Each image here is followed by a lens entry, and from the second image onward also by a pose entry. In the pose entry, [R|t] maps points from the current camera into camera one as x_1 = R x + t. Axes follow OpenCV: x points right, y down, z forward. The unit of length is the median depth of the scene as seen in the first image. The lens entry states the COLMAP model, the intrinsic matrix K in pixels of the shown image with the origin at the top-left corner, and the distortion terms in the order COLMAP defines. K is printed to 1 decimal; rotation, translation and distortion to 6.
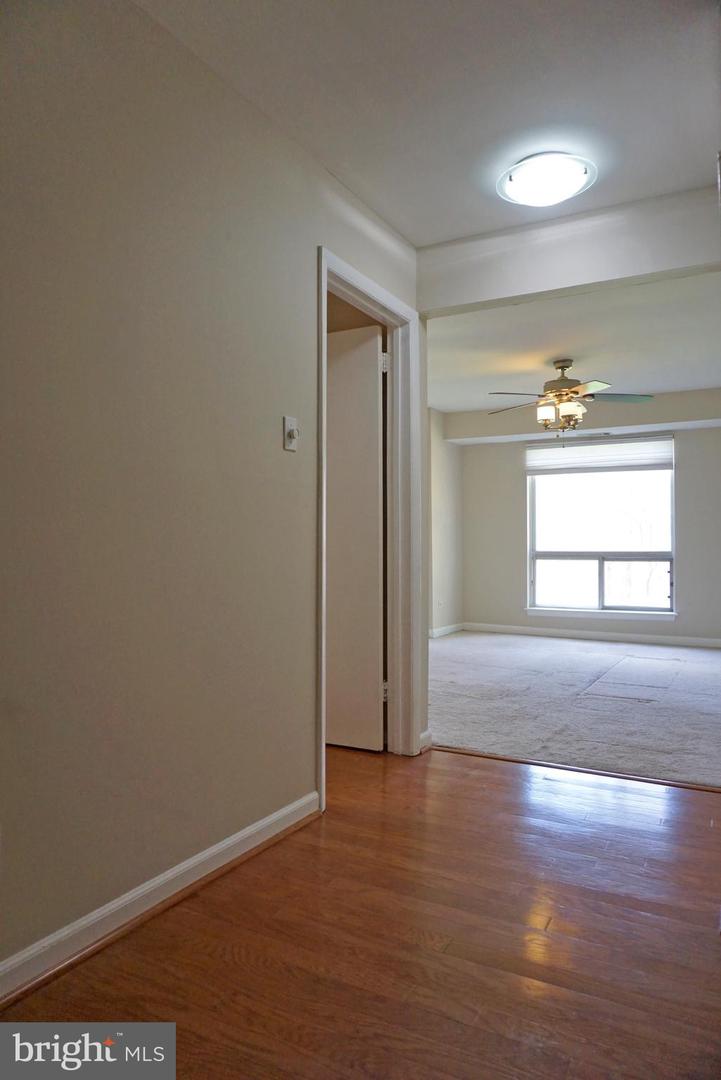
lens RADIAL K [[717.1, 0, 360.5], [0, 717.1, 540.0], [0, 0, 1]] dist [-0.048932, 0.040393]
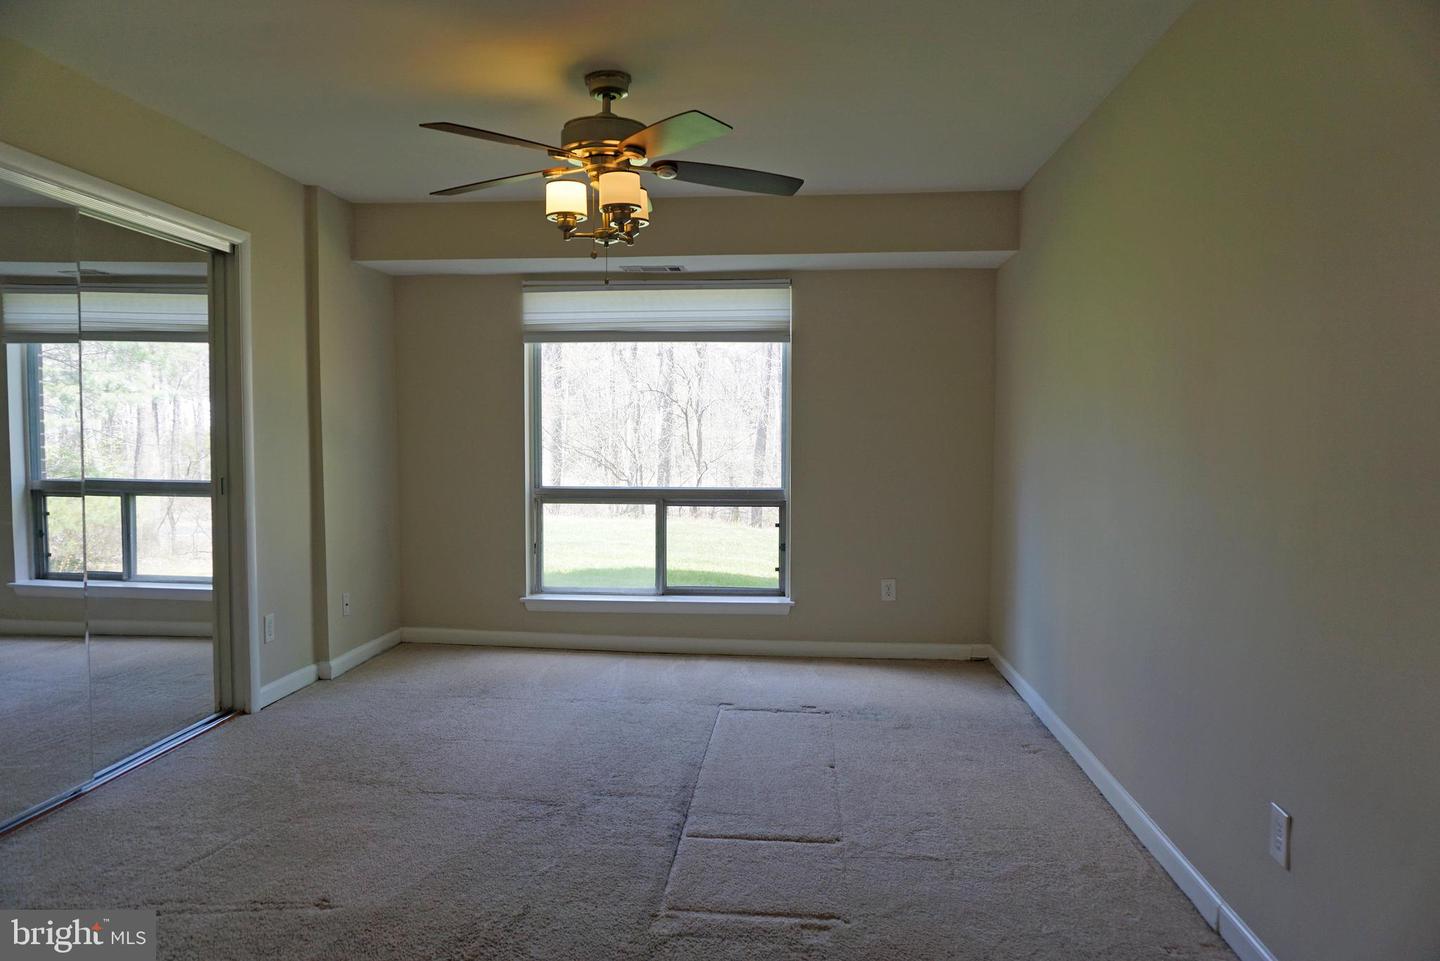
lens RADIAL K [[965.7, 0, 722.6], [0, 965.7, 482.8], [0, 0, 1]] dist [-0.051951, 0.040306]
pose [[0.910803, -0.017068, 0.412489, 0.081674], [-0.009300, 0.998043, 0.061833, -0.035753], [-0.412737, -0.060154, 0.908862, 0.332122]]
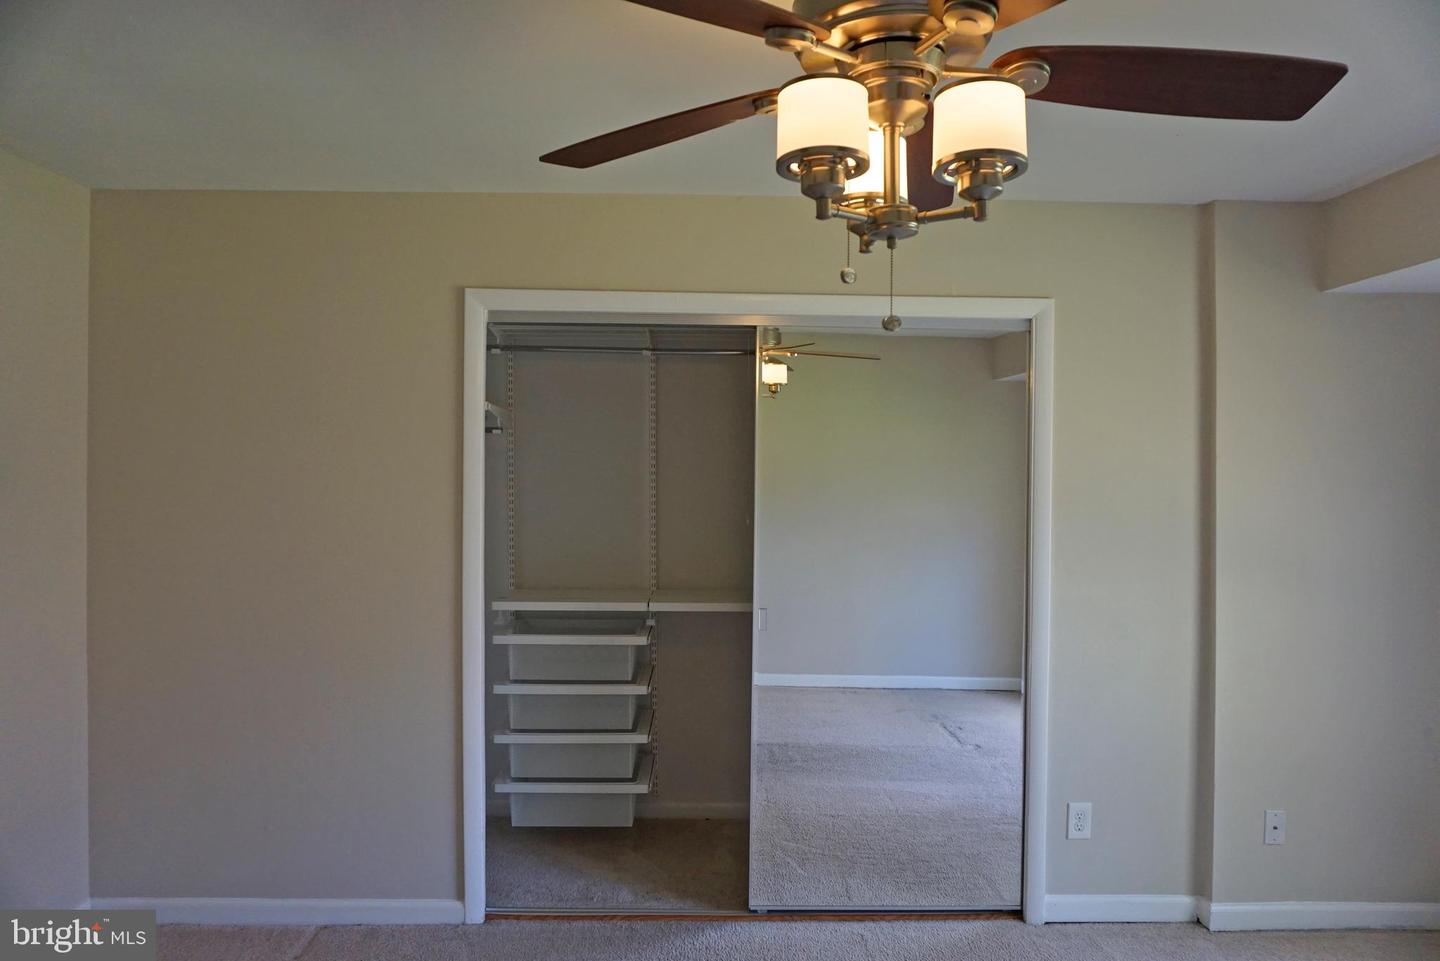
lens RADIAL K [[965.7, 0, 722.6], [0, 965.7, 482.8], [0, 0, 1]] dist [-0.051951, 0.040306]
pose [[0.492621, 0.013563, -0.870138, 0.366950], [0.002929, 0.999847, 0.017243, -0.070539], [0.870239, -0.011043, 0.492506, 0.620185]]
